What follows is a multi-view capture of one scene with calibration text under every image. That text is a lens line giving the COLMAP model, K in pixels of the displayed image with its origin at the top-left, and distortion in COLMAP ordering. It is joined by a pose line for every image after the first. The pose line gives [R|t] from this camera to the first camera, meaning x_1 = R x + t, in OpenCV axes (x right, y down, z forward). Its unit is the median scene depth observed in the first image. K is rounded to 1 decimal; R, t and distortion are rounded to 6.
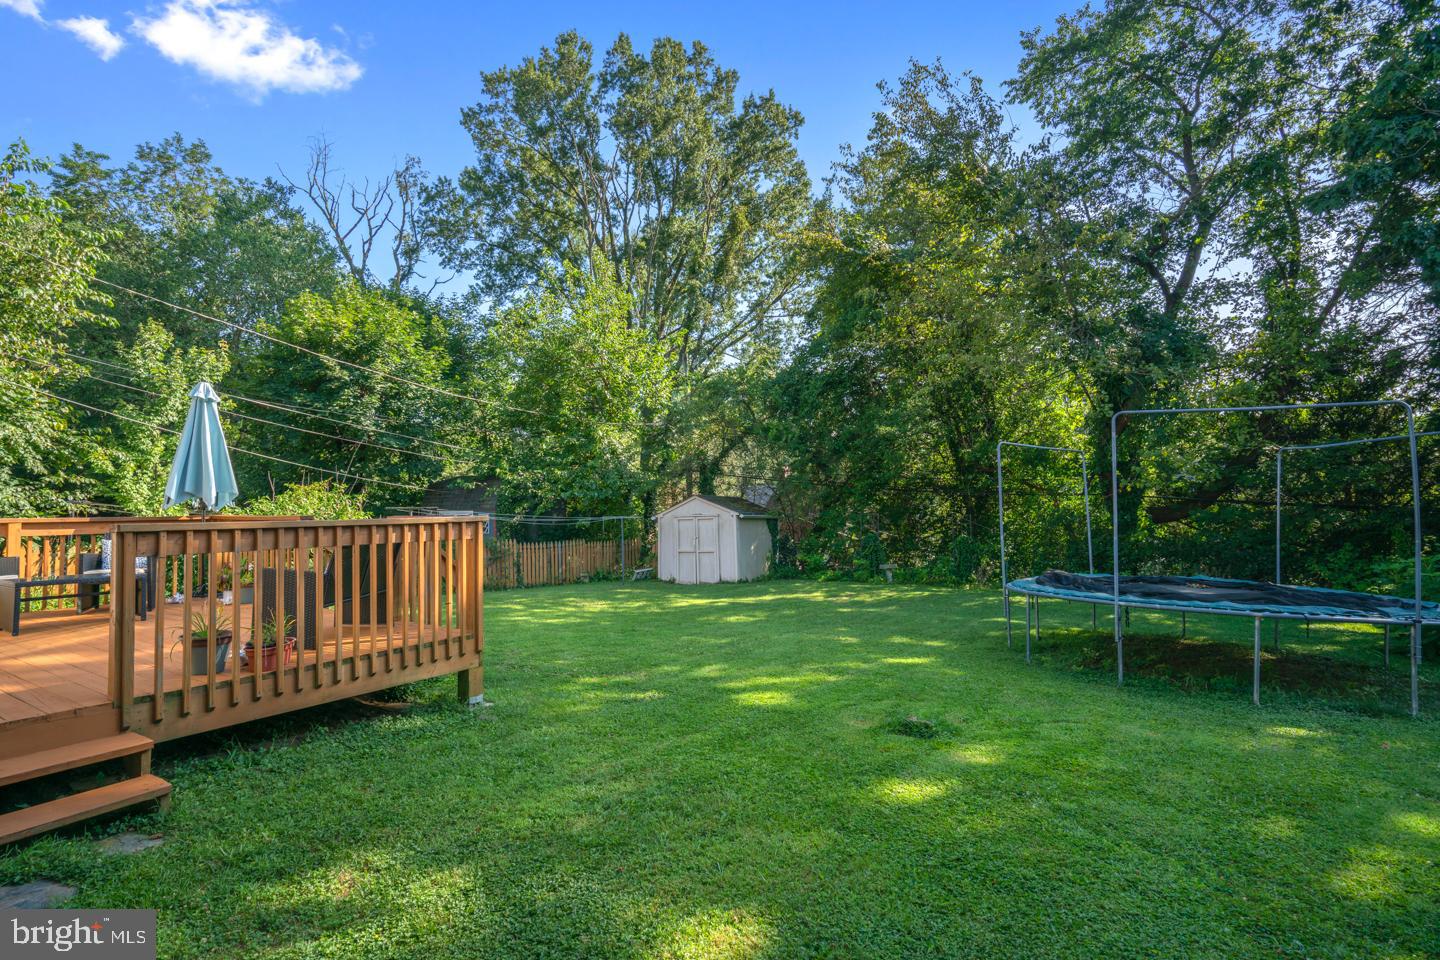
lens RADIAL K [[708.4, 0, 720.0], [0, 708.4, 480.0], [0, 0, 1]] dist [-0.025148, 0.001007]
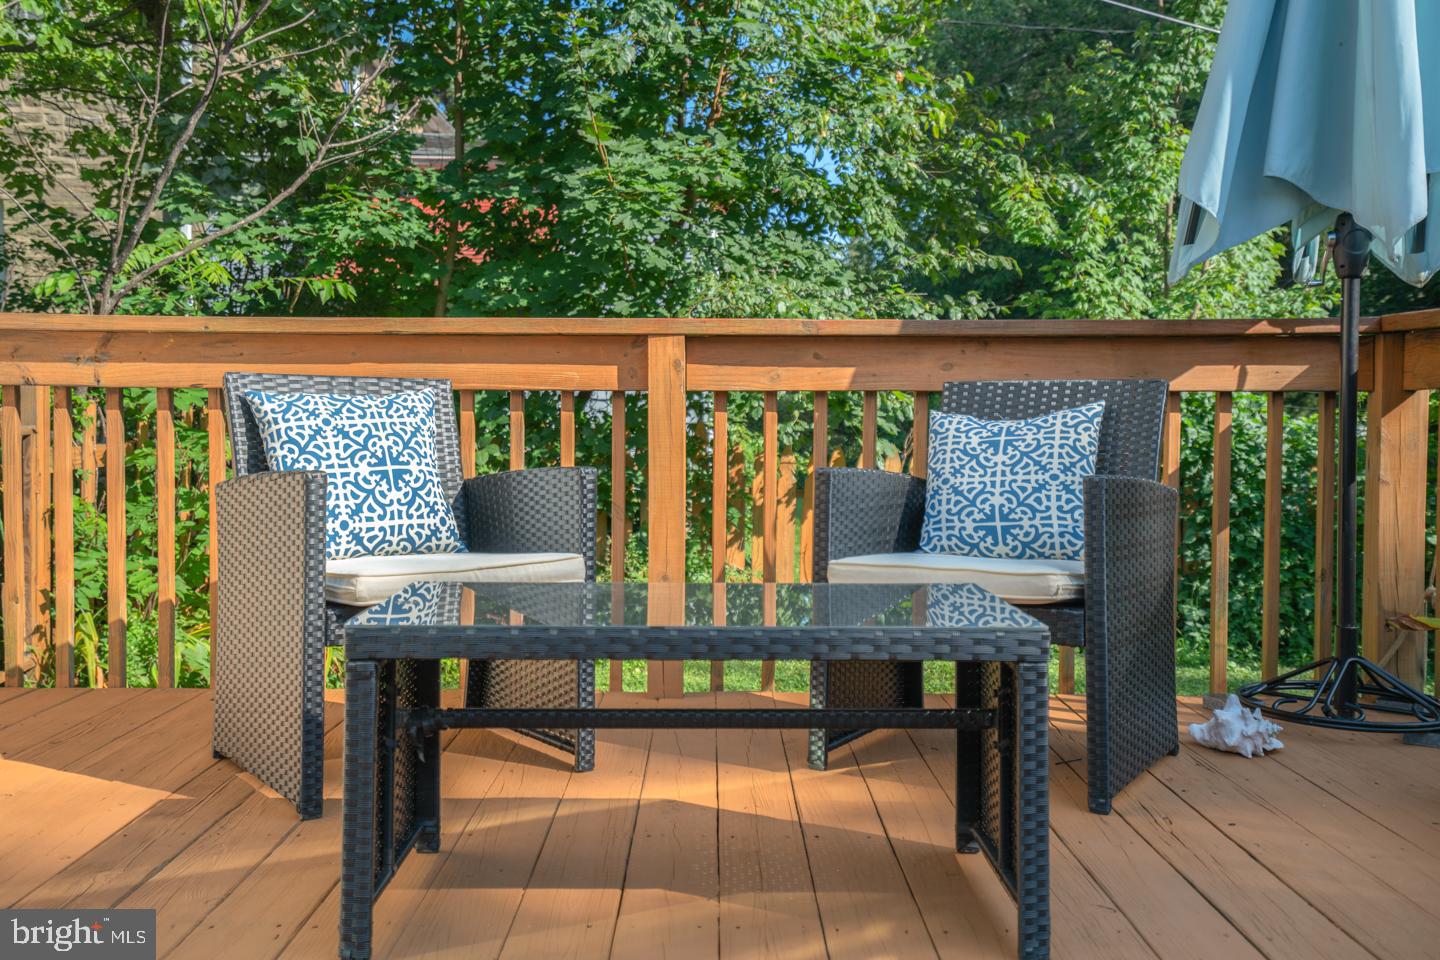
lens RADIAL K [[1411.7, 0, 769.1], [0, 1411.7, 487.9], [0, 0, 1]] dist [0.141986, 0.009320]
pose [[0.574704, 0.048726, -0.816910, -0.200540], [0.030023, 0.996299, 0.080547, 0.026686], [0.817811, -0.070817, 0.571114, 0.254089]]
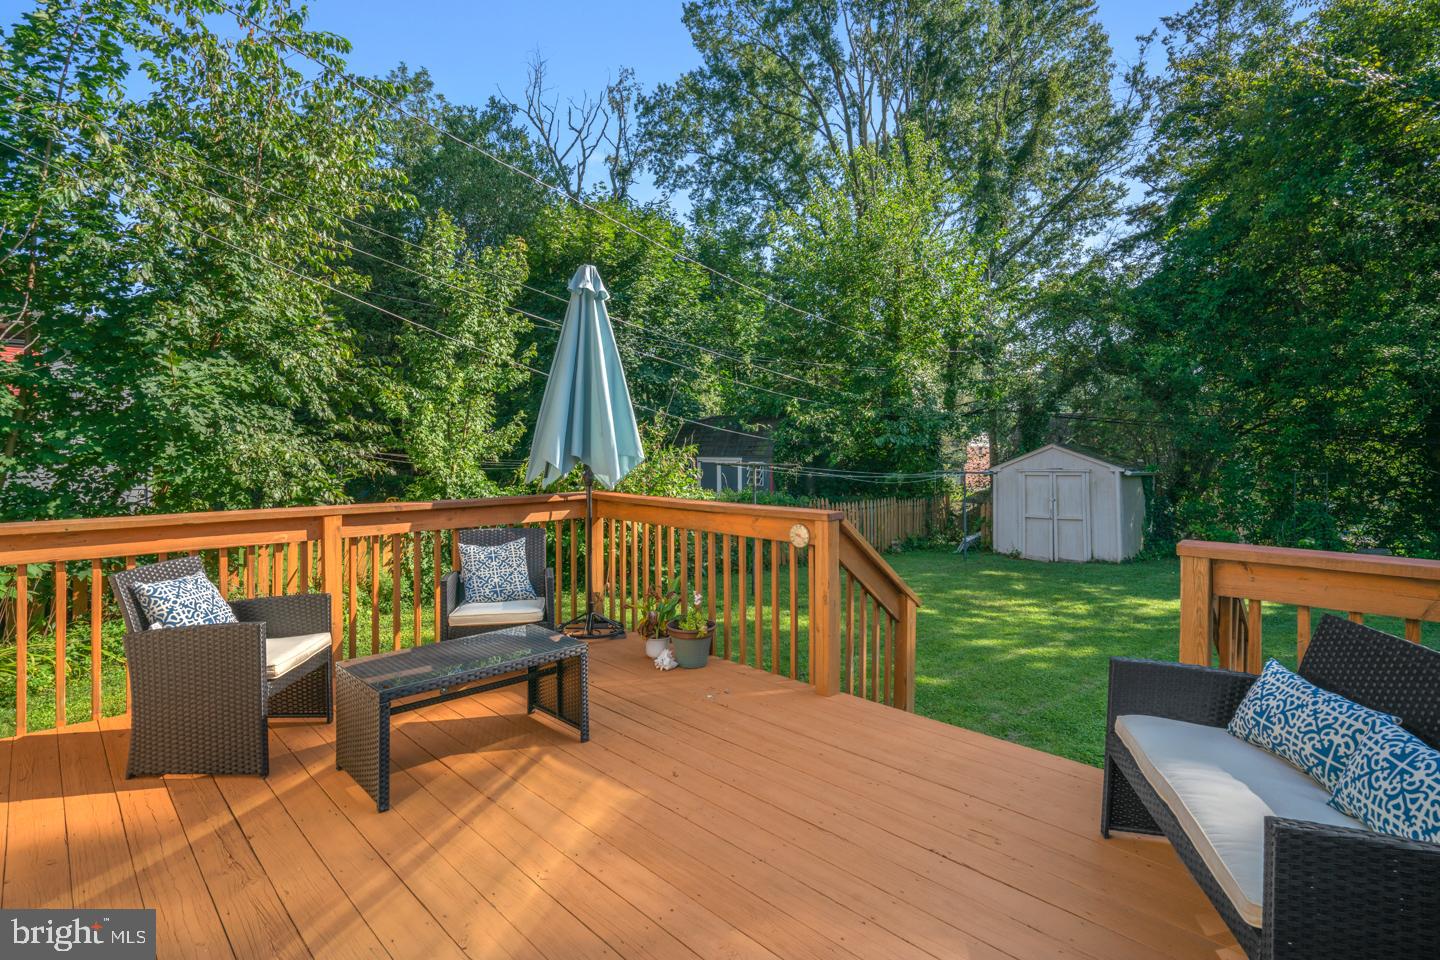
lens RADIAL K [[717.0, 0, 723.9], [0, 717.0, 462.2], [0, 0, 1]] dist [-0.050969, 0.000757]
pose [[0.976816, 0.015740, -0.213501, -0.203672], [-0.002226, 0.997986, 0.063390, -0.005935], [0.214069, -0.061445, 0.974884, 0.177404]]
